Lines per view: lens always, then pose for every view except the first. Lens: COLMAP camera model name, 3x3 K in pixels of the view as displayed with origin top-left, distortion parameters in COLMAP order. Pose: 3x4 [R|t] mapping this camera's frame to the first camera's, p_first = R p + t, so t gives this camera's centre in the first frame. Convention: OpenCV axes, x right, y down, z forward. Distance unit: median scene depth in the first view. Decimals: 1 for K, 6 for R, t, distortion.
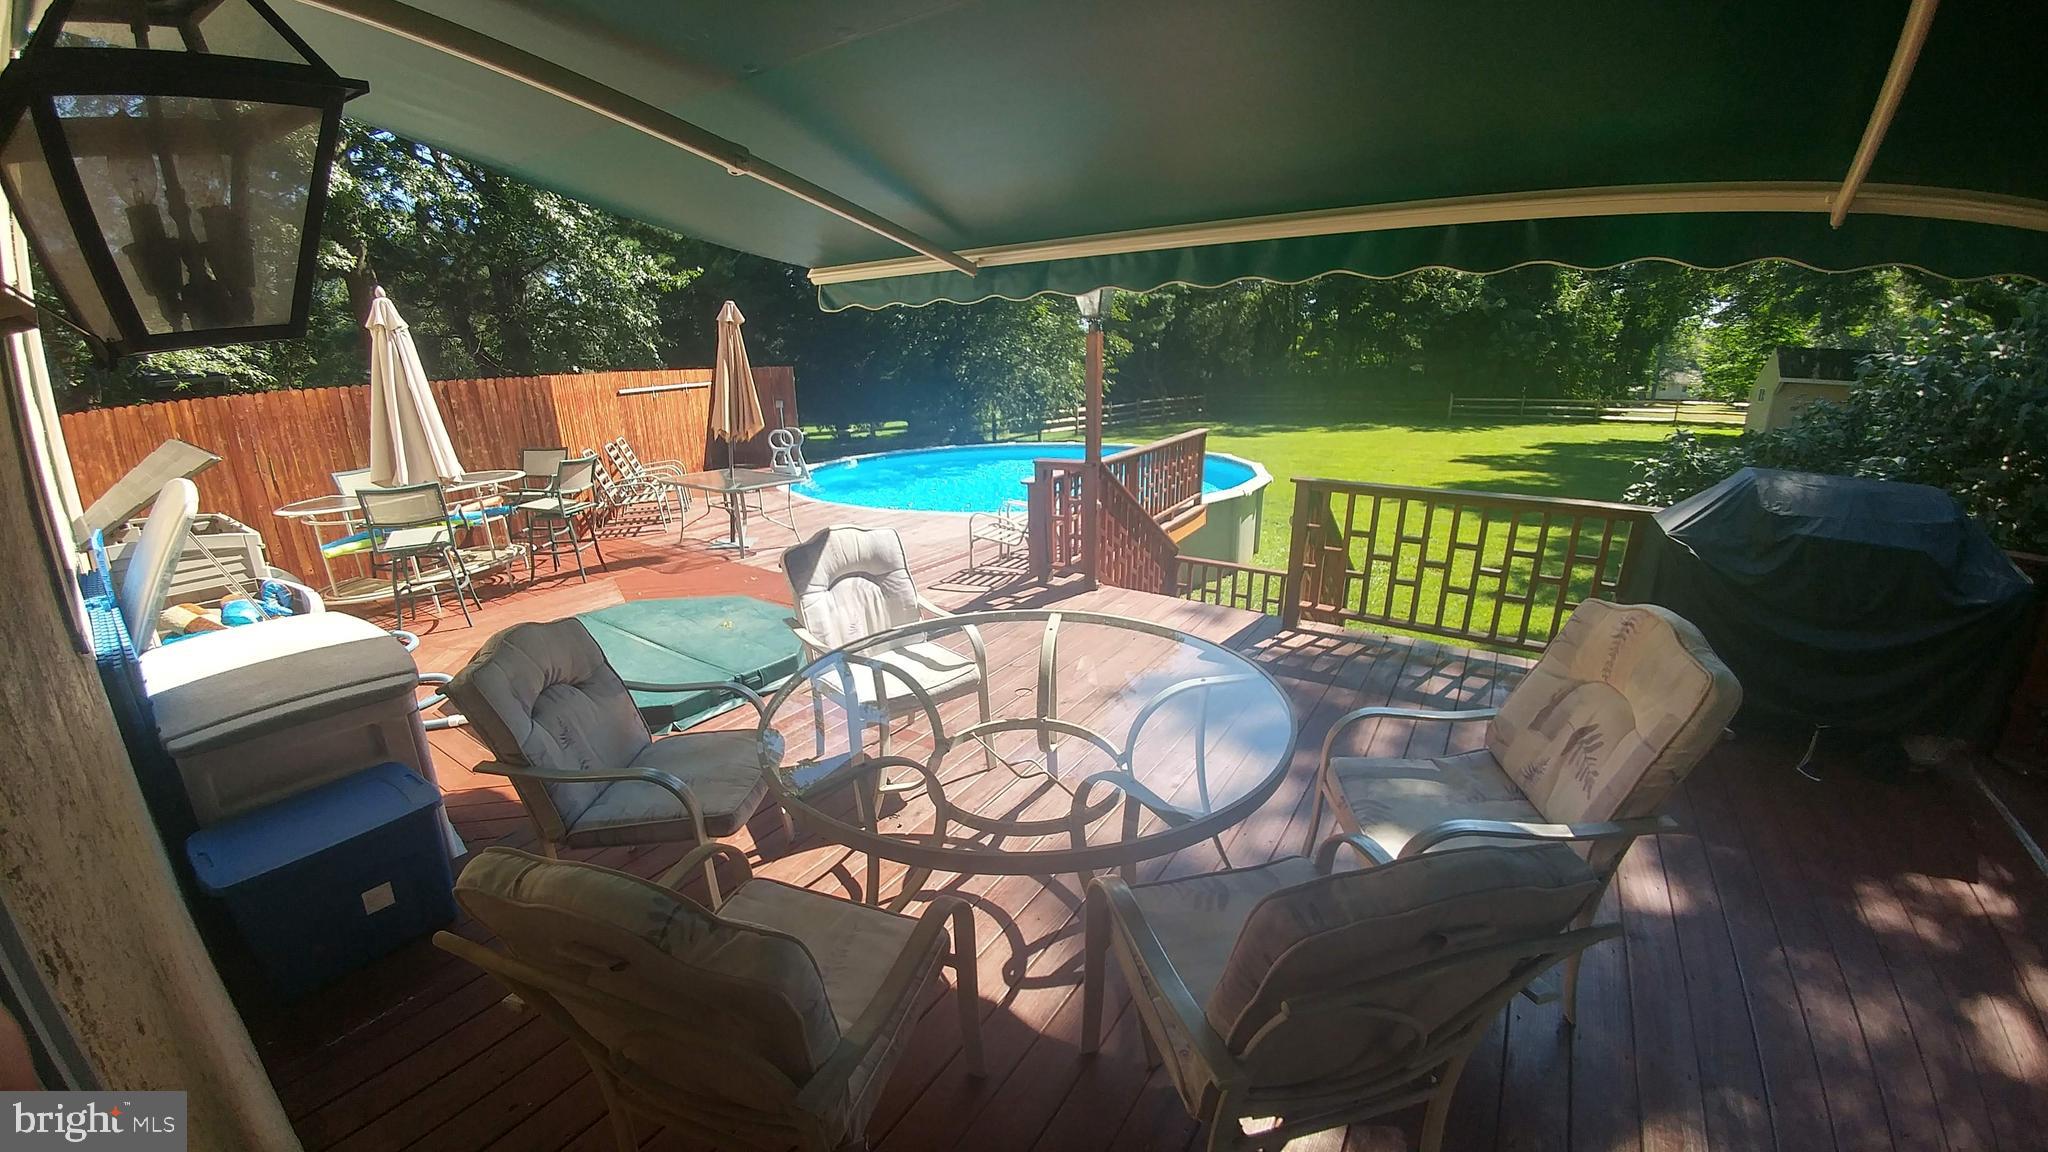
lens RADIAL K [[756.4, 0, 1013.9], [0, 756.4, 605.5], [0, 0, 1]] dist [-0.050912, -0.004292]
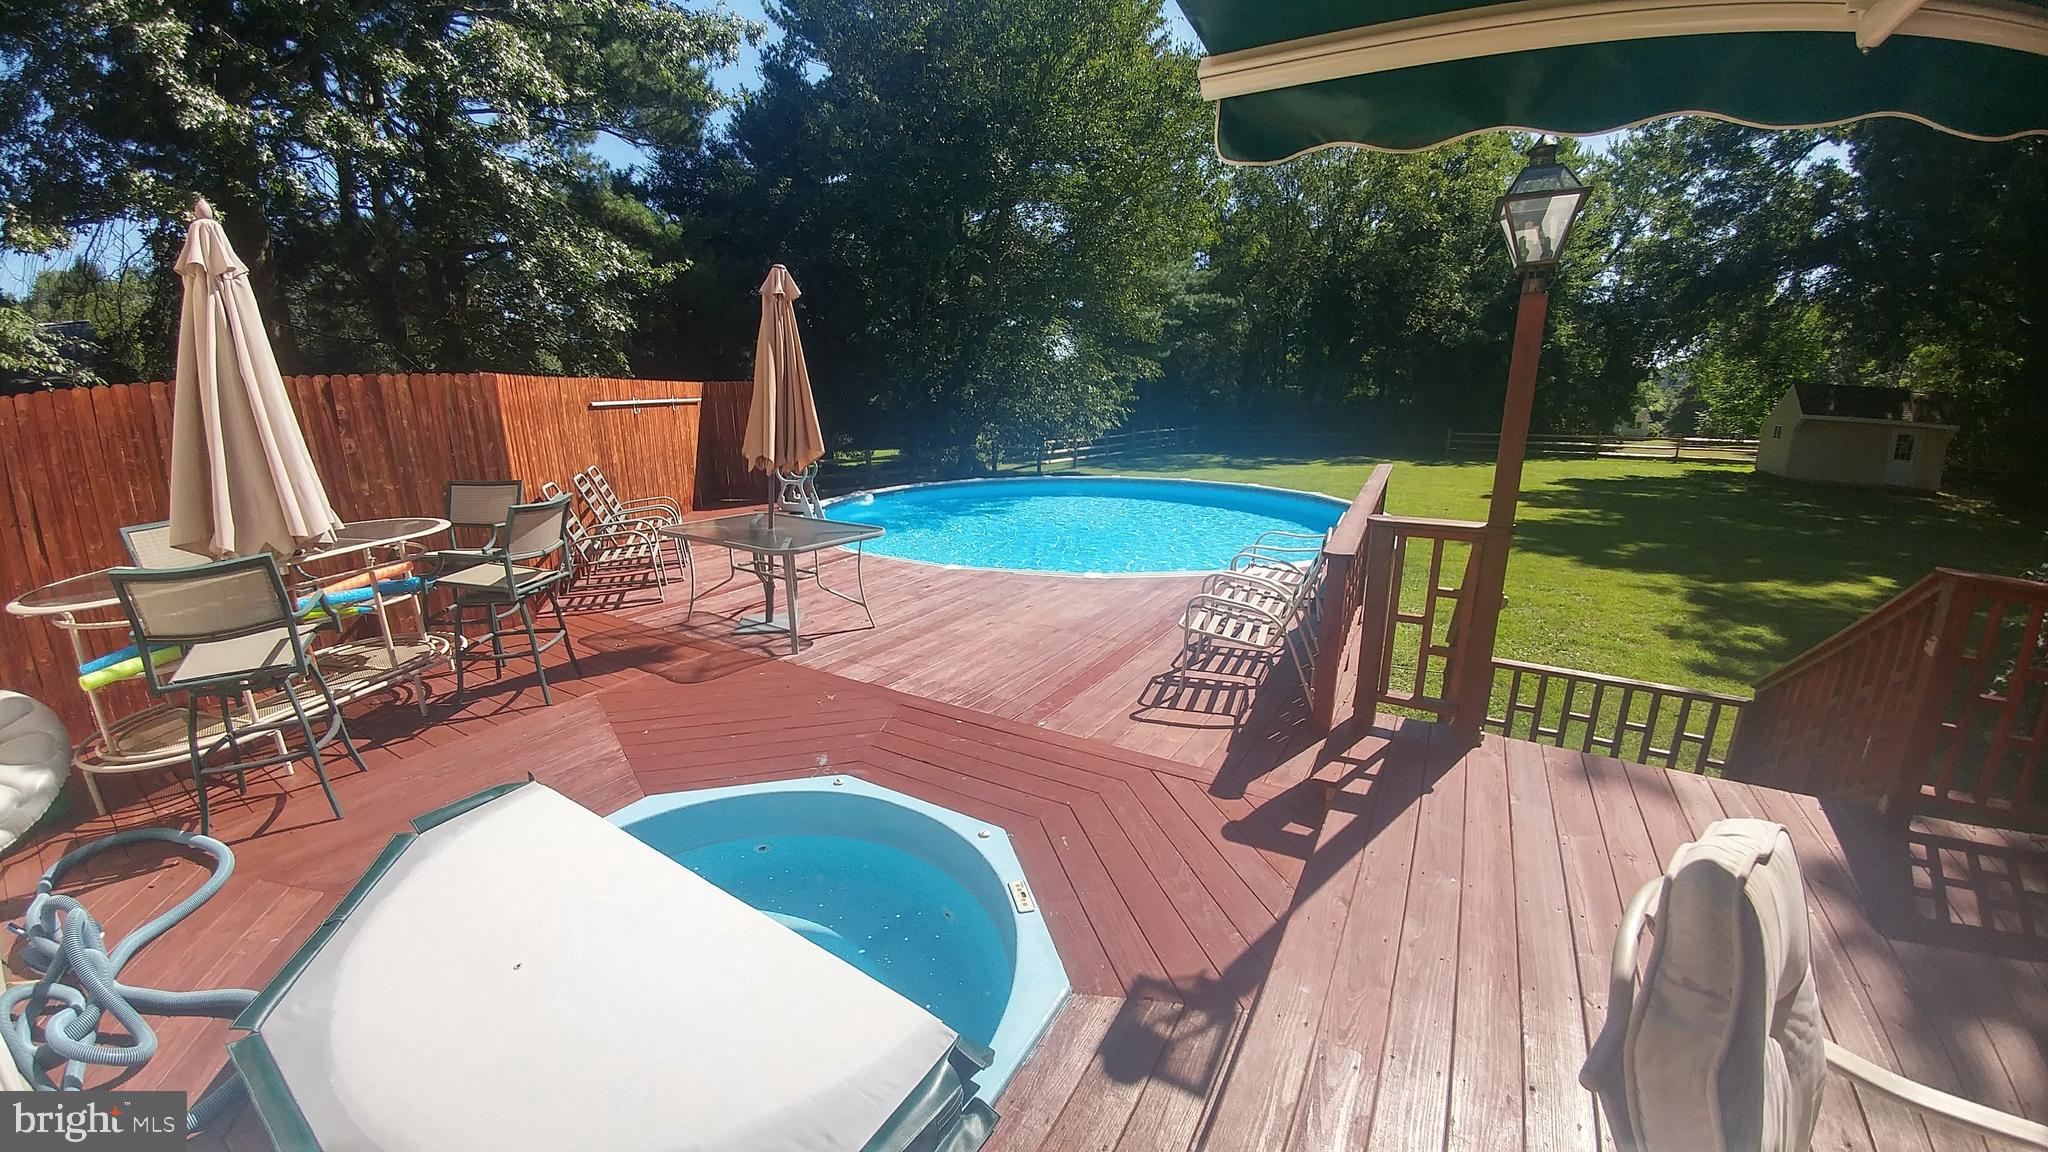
lens RADIAL K [[756.4, 0, 1020.0], [0, 756.4, 606.2], [0, 0, 1]] dist [-0.050912, -0.004292]
pose [[0.997948, -0.001128, 0.064020, -0.208376], [0.003517, 0.999301, -0.037226, -0.078512], [-0.063933, 0.037374, 0.997254, 0.332514]]
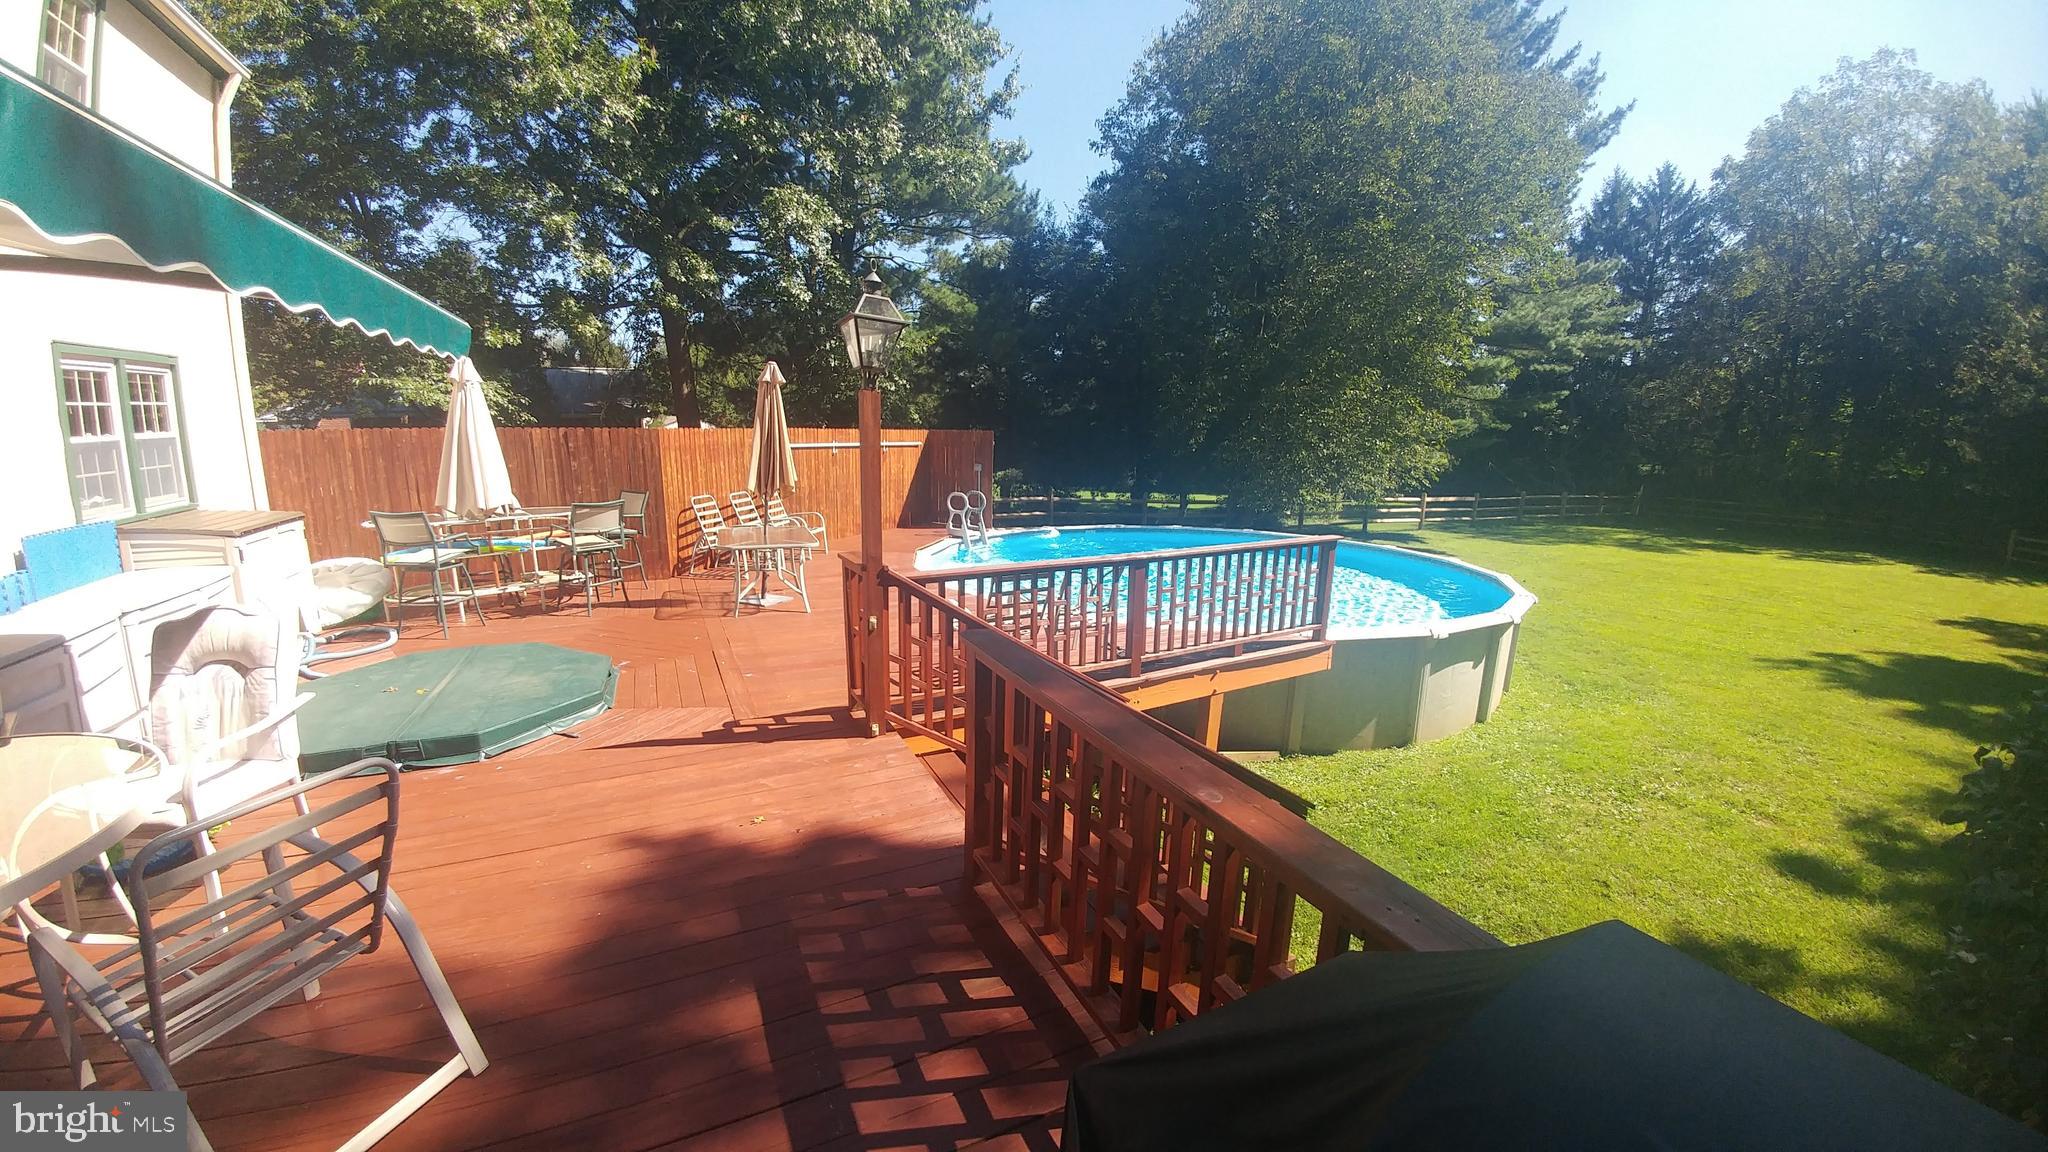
lens RADIAL K [[756.4, 0, 1022.0], [0, 756.4, 604.0], [0, 0, 1]] dist [-0.050912, -0.004292]
pose [[0.873562, 0.144111, -0.464889, 0.426194], [-0.184271, 0.981984, -0.041853, -0.107045], [0.450483, 0.122226, 0.884379, 0.291691]]
